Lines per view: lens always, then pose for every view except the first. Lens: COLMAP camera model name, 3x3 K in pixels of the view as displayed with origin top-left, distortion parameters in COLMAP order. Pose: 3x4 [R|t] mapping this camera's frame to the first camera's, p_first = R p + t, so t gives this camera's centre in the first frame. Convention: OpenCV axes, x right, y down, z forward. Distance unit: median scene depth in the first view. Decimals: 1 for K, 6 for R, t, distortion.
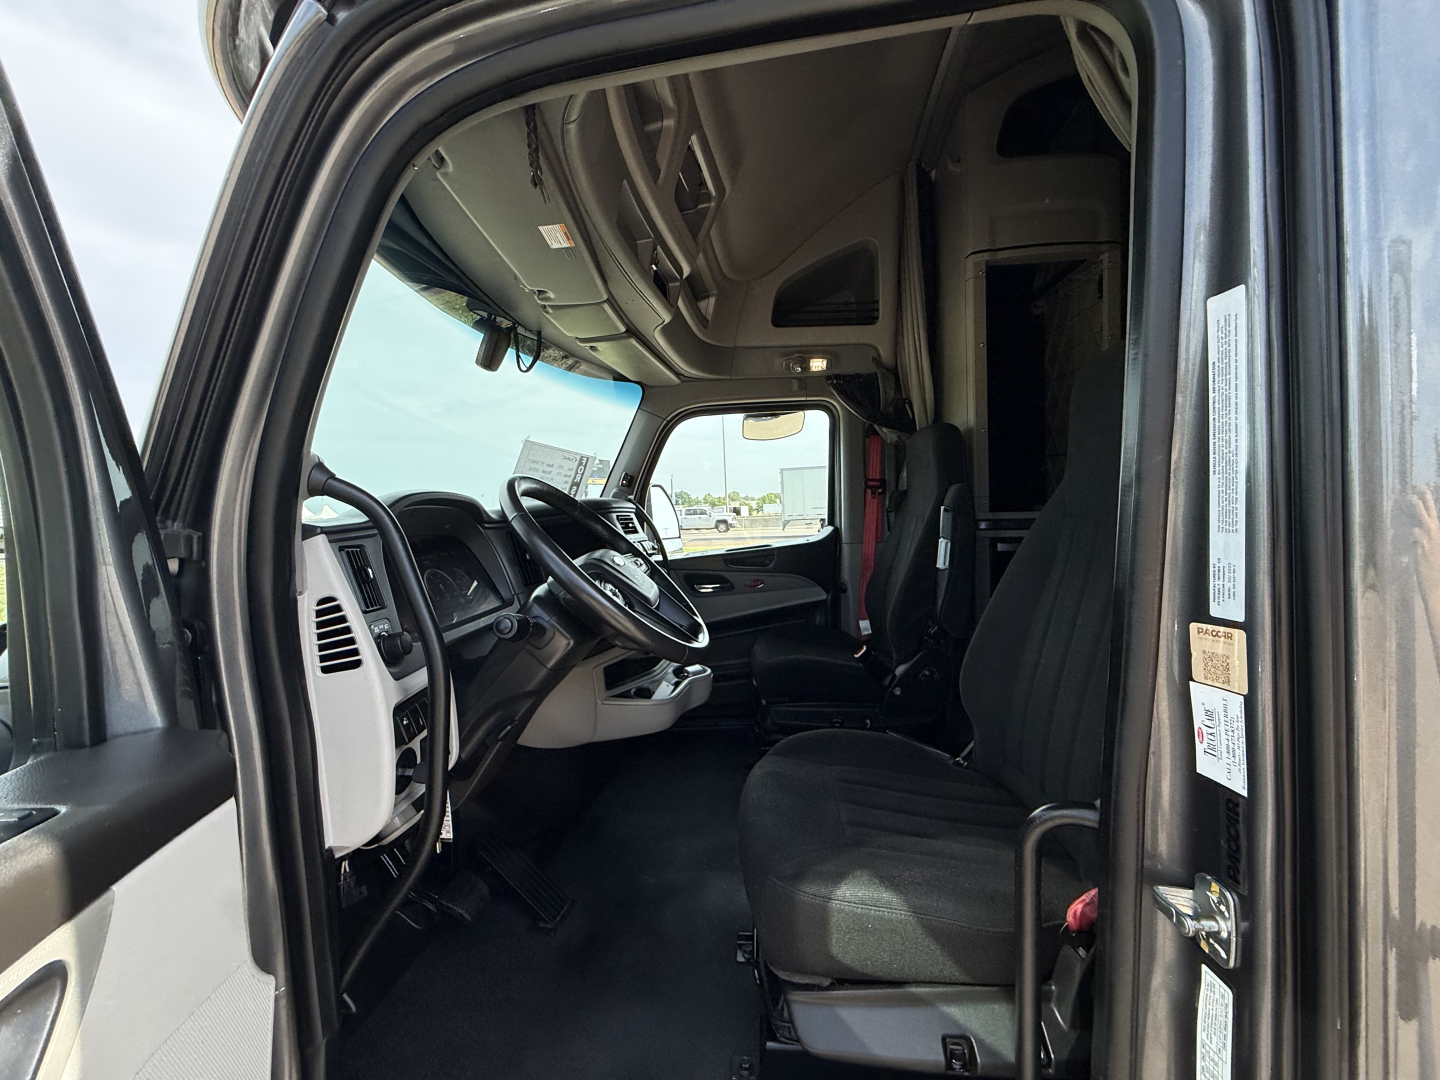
lens RADIAL K [[576.5, 0, 720.0], [0, 576.5, 540.0], [0, 0, 1]] dist [0.001340, -0.000446]
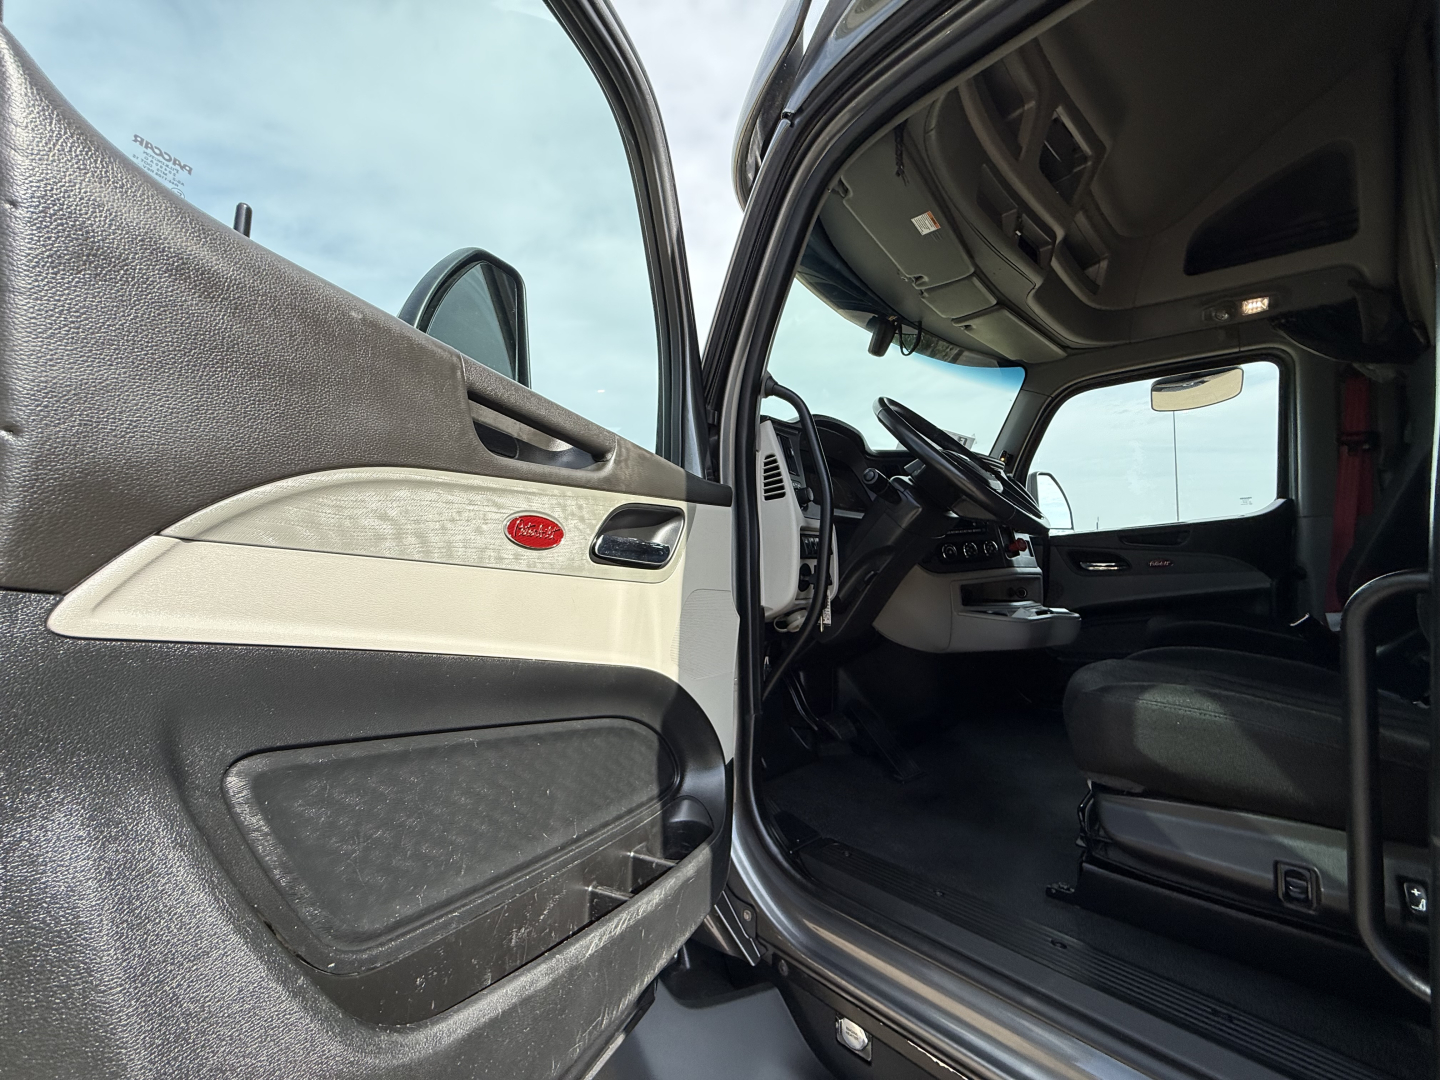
lens RADIAL K [[576.5, 0, 720.0], [0, 576.5, 540.0], [0, 0, 1]] dist [0.001340, -0.000446]
pose [[0.786821, 0.010596, -0.617090, 0.143144], [-0.061138, 0.996273, -0.060846, 0.258350], [0.614145, 0.085603, 0.784537, -0.226984]]
